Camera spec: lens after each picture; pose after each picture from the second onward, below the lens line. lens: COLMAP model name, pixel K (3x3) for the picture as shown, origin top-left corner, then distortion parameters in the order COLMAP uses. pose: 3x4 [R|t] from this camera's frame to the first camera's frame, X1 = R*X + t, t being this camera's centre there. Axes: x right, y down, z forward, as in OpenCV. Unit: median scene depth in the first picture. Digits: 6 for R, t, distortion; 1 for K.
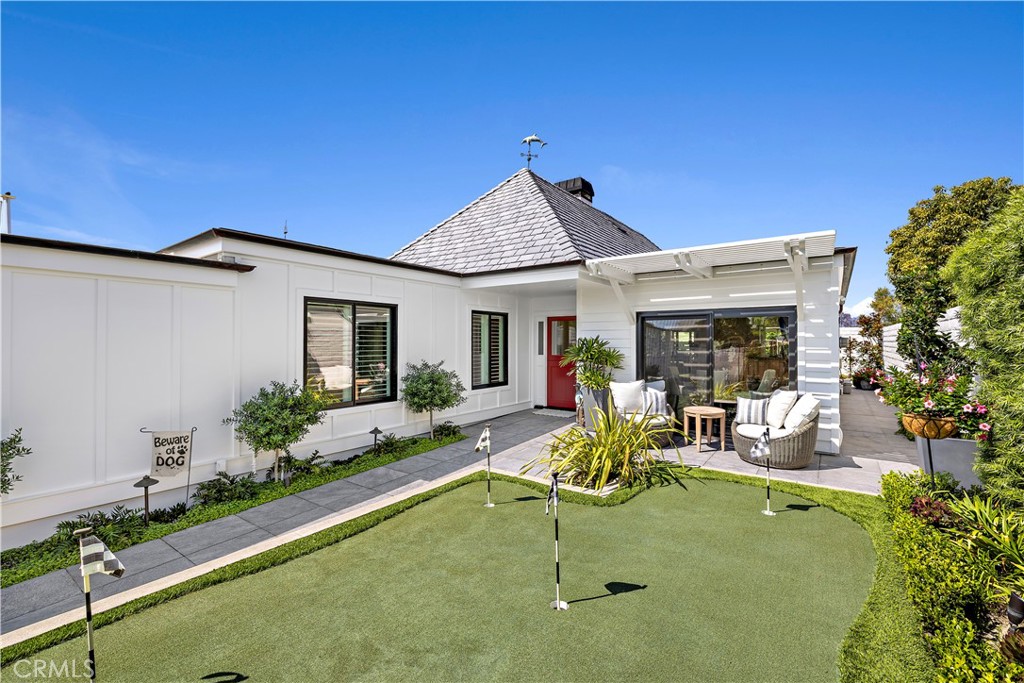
lens RADIAL K [[432.0, 0, 514.7], [0, 432.0, 339.9], [0, 0, 1]] dist [0.002944, 0.000328]
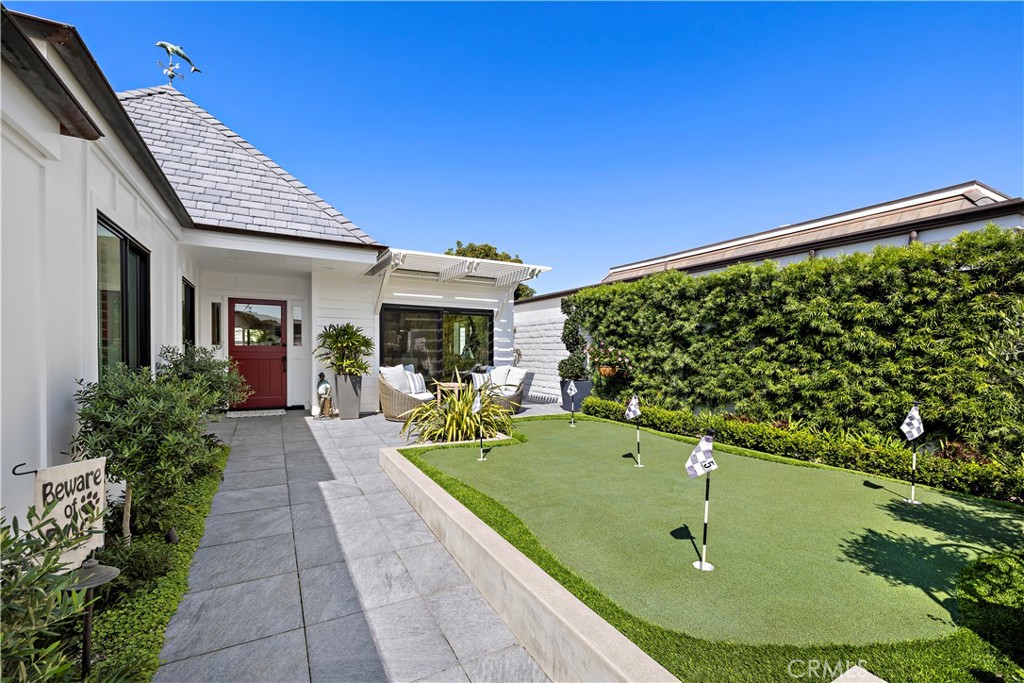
lens RADIAL K [[440.9, 0, 510.2], [0, 440.9, 355.4], [0, 0, 1]] dist [0.001915, 0.000154]
pose [[0.433040, -0.001662, 0.901373, -0.876581], [-0.019429, 0.999749, 0.011177, 0.073199], [-0.901165, -0.022353, 0.432899, 0.346844]]
